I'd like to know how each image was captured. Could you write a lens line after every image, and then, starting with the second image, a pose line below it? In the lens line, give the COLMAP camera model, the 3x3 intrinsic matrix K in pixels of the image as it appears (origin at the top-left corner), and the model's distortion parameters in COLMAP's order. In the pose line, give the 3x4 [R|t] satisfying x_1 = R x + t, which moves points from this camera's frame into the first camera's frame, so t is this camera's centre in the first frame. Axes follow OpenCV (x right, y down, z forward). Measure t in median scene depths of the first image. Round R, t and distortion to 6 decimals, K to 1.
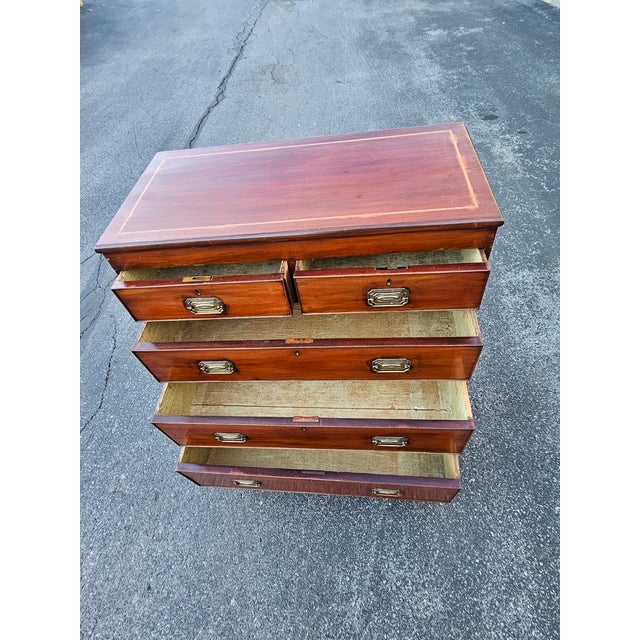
lens RADIAL K [[354.2, 0, 319.0], [0, 354.2, 318.1], [0, 0, 1]] dist [0.004731, 0.000900]
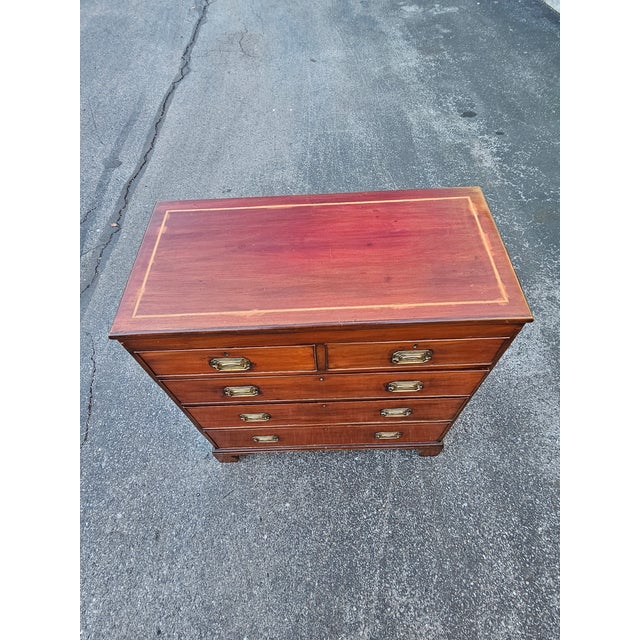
lens RADIAL K [[354.2, 0, 319.0], [0, 354.2, 318.1], [0, 0, 1]] dist [0.004731, 0.000900]
pose [[0.995214, -0.009564, 0.097249, -0.108465], [0.002199, 0.997139, 0.075553, -0.192571], [-0.097694, -0.074977, 0.992388, 0.018989]]
